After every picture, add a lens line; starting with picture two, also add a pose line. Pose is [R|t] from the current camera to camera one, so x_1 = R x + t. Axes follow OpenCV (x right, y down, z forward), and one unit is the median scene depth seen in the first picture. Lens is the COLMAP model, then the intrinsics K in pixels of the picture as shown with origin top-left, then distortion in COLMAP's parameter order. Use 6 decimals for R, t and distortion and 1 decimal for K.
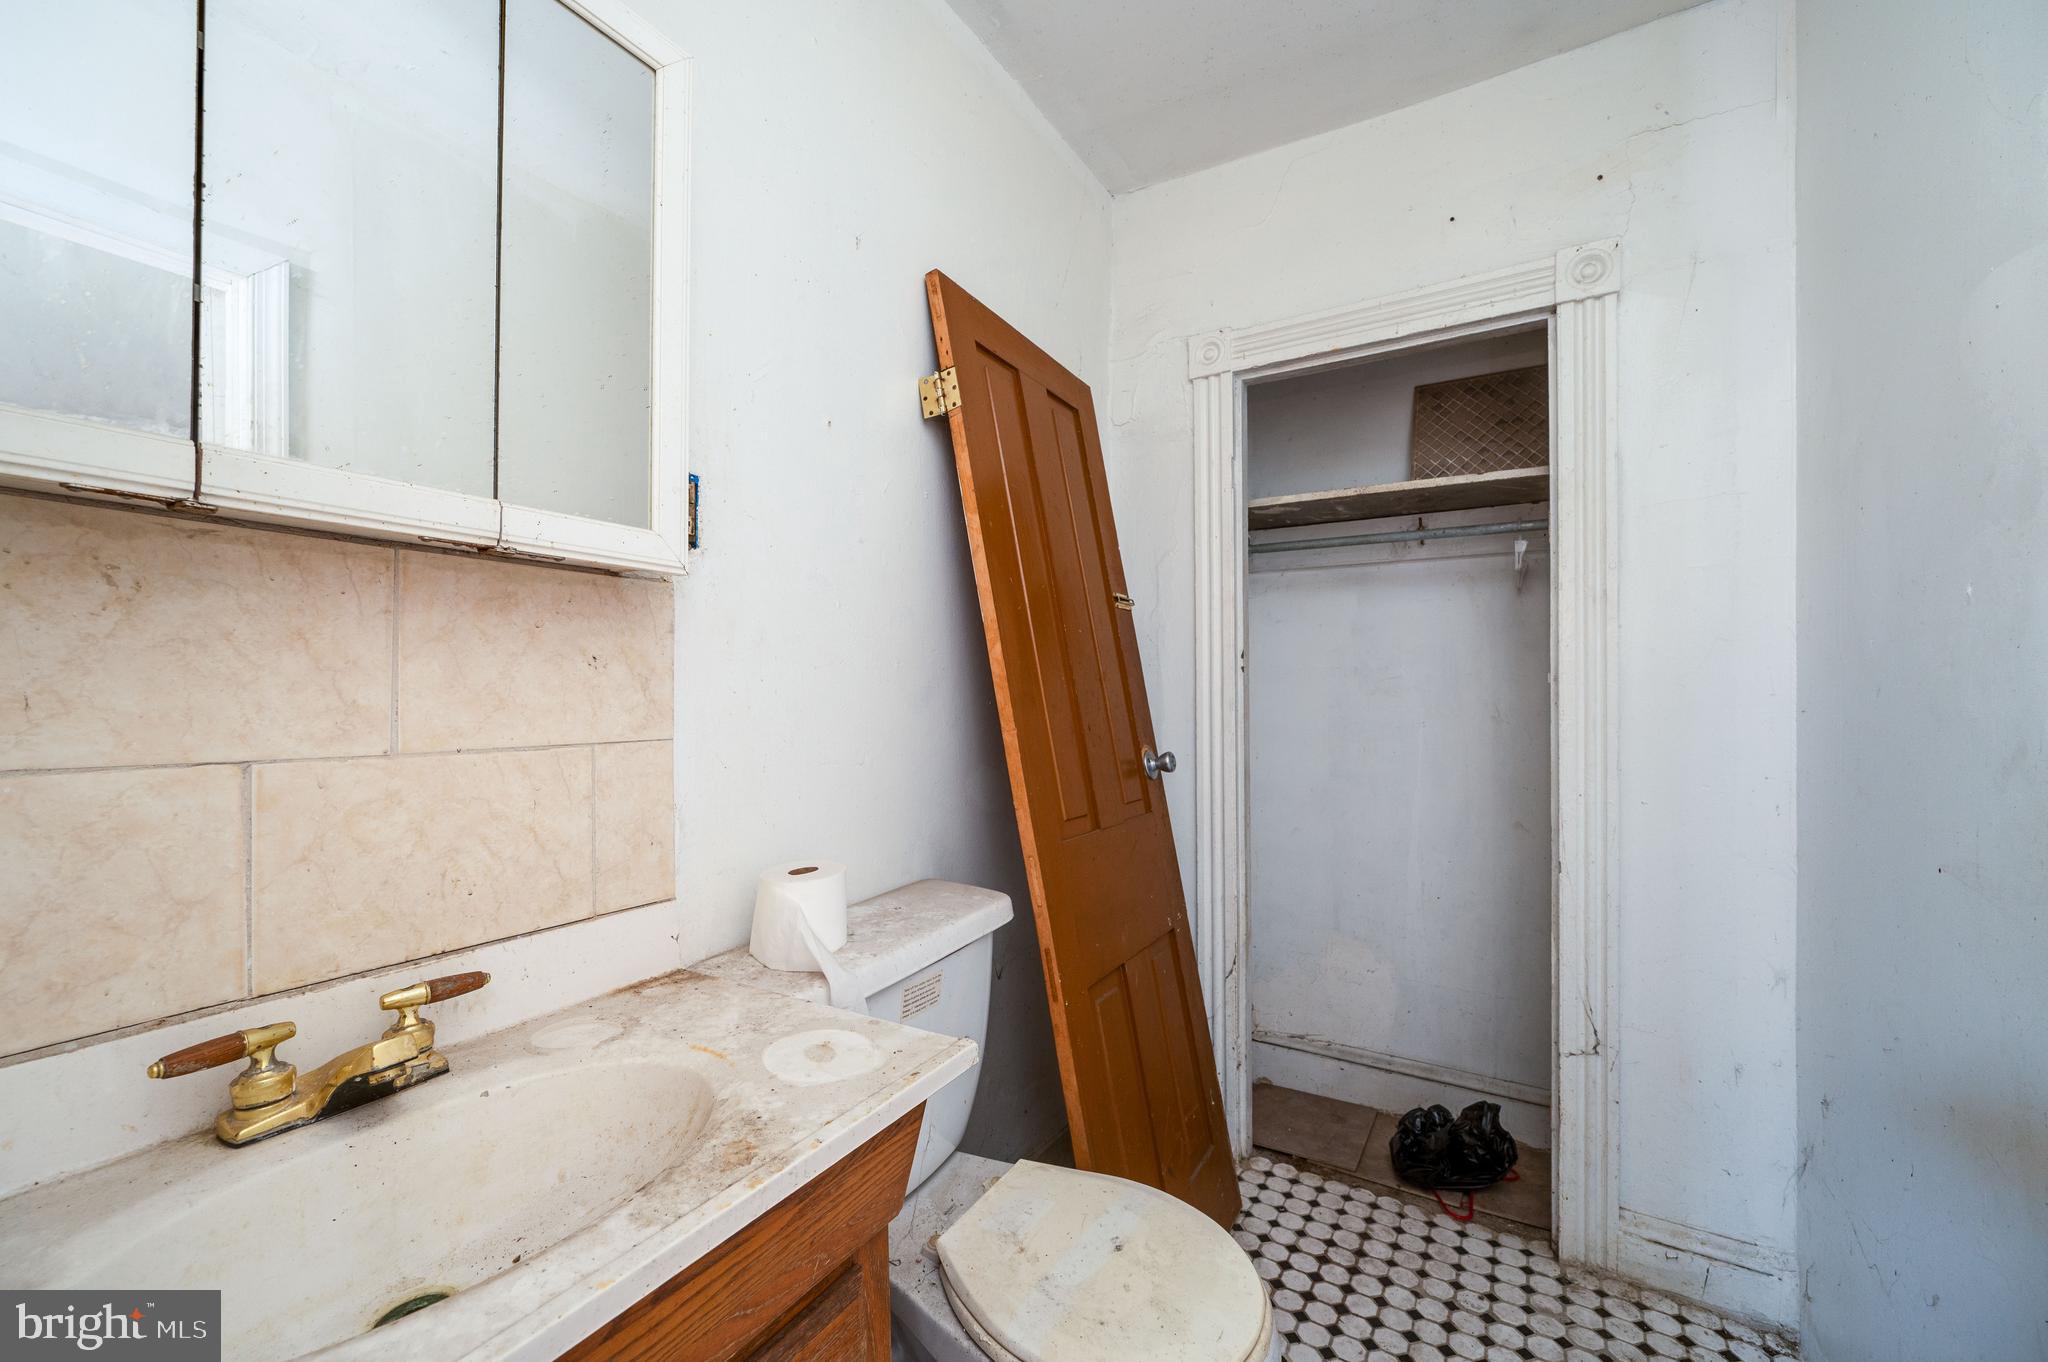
lens RADIAL K [[802.4, 0, 1034.5], [0, 802.4, 691.8], [0, 0, 1]] dist [-0.000896, -0.000097]
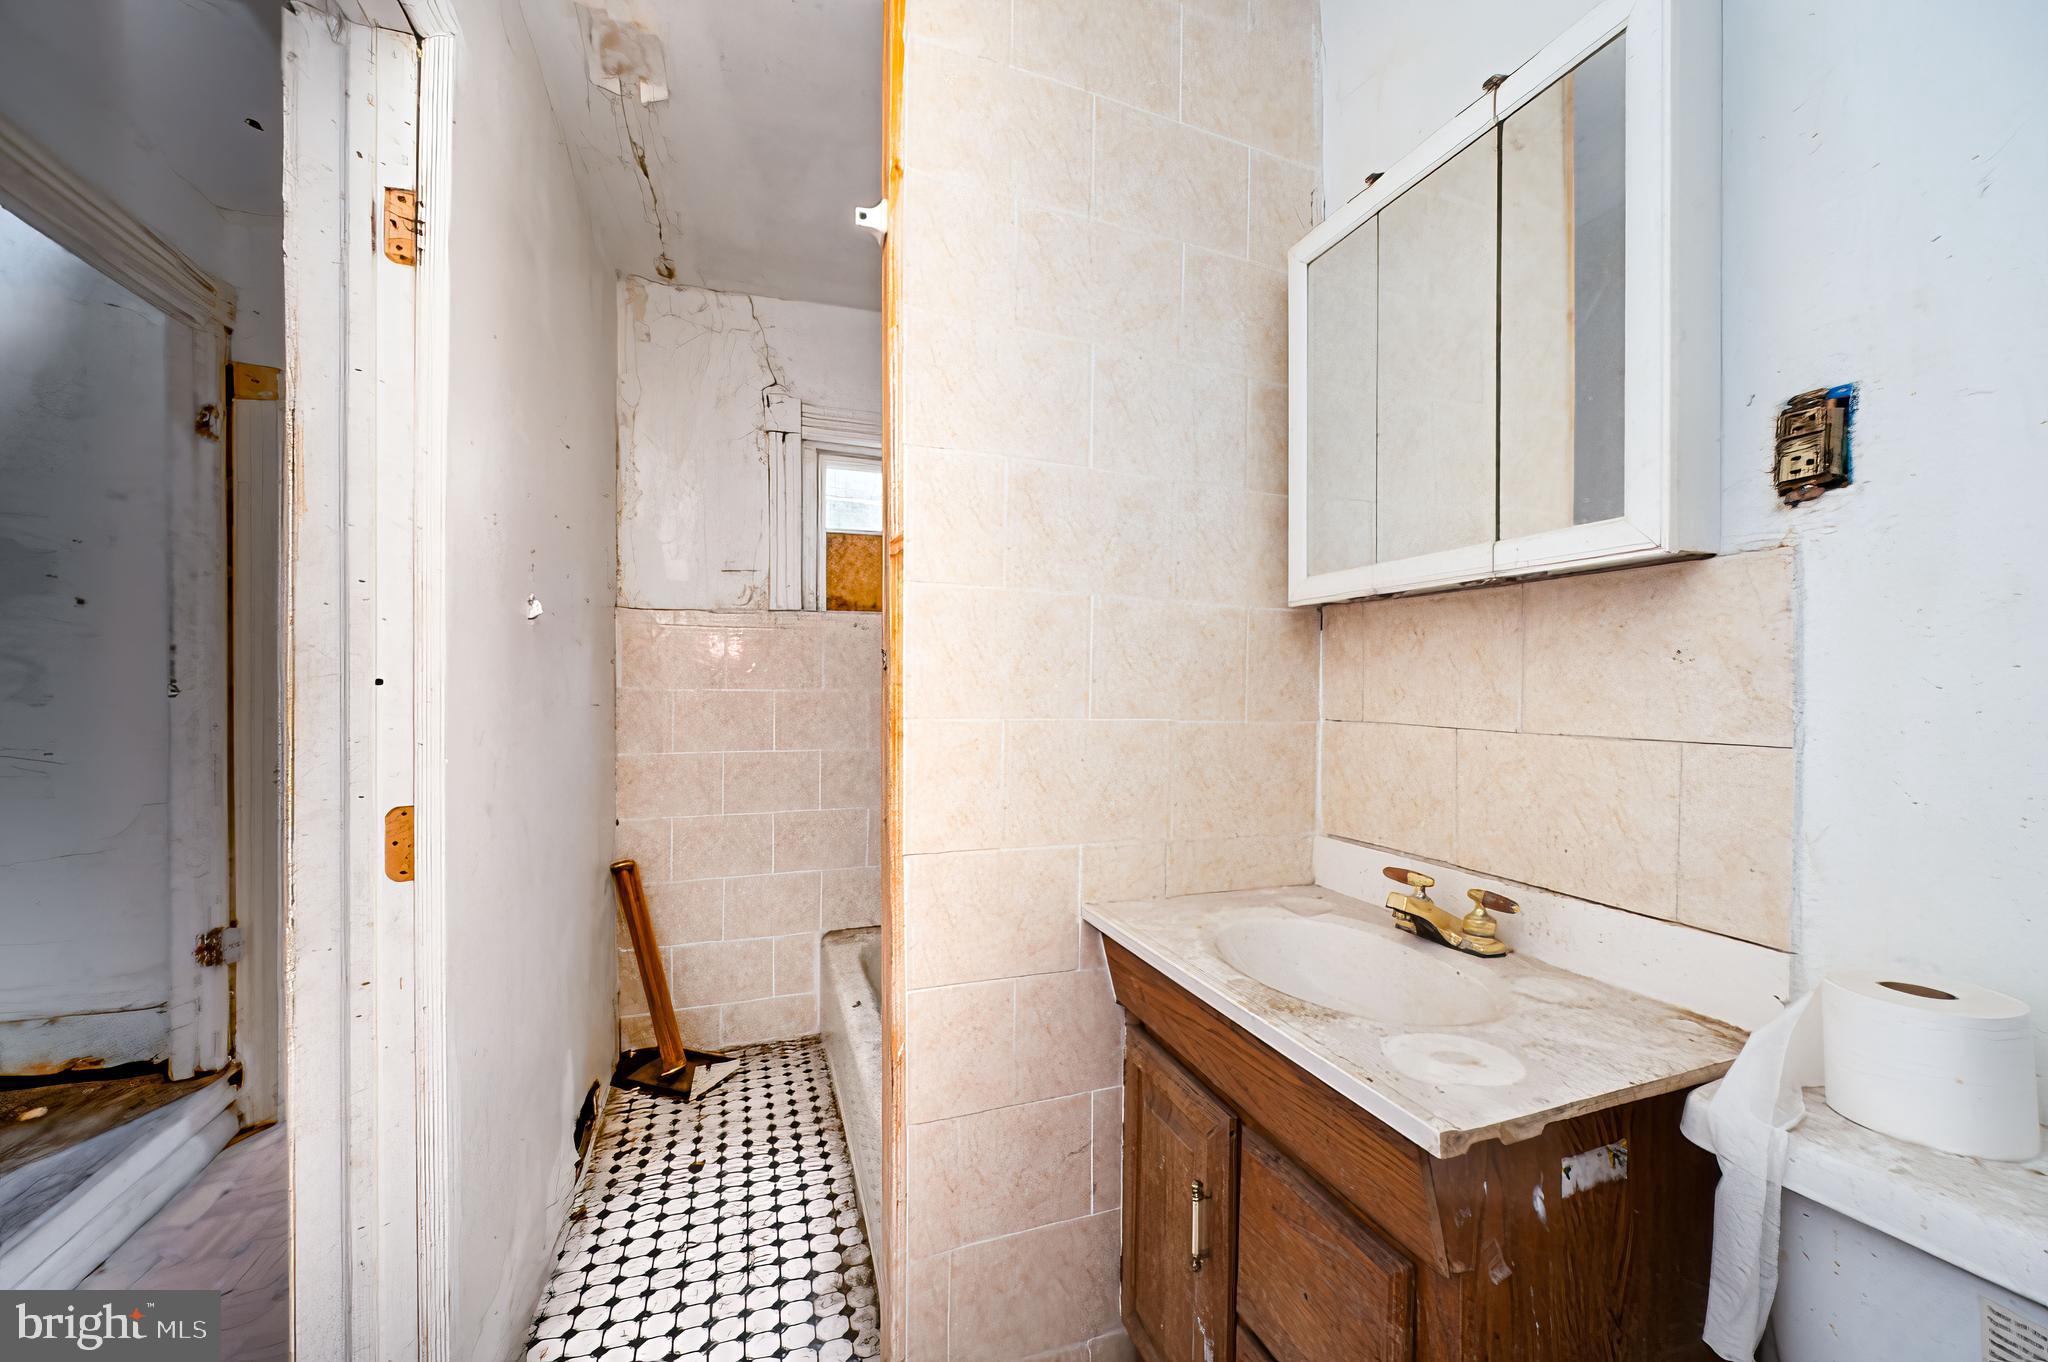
lens RADIAL K [[802.4, 0, 1034.5], [0, 802.4, 691.8], [0, 0, 1]] dist [-0.000896, -0.000097]
pose [[-0.635198, 0.006623, -0.772321, 0.774950], [0.004999, 0.999978, 0.004464, -0.002693], [0.772333, -0.001025, -0.635217, 1.172151]]
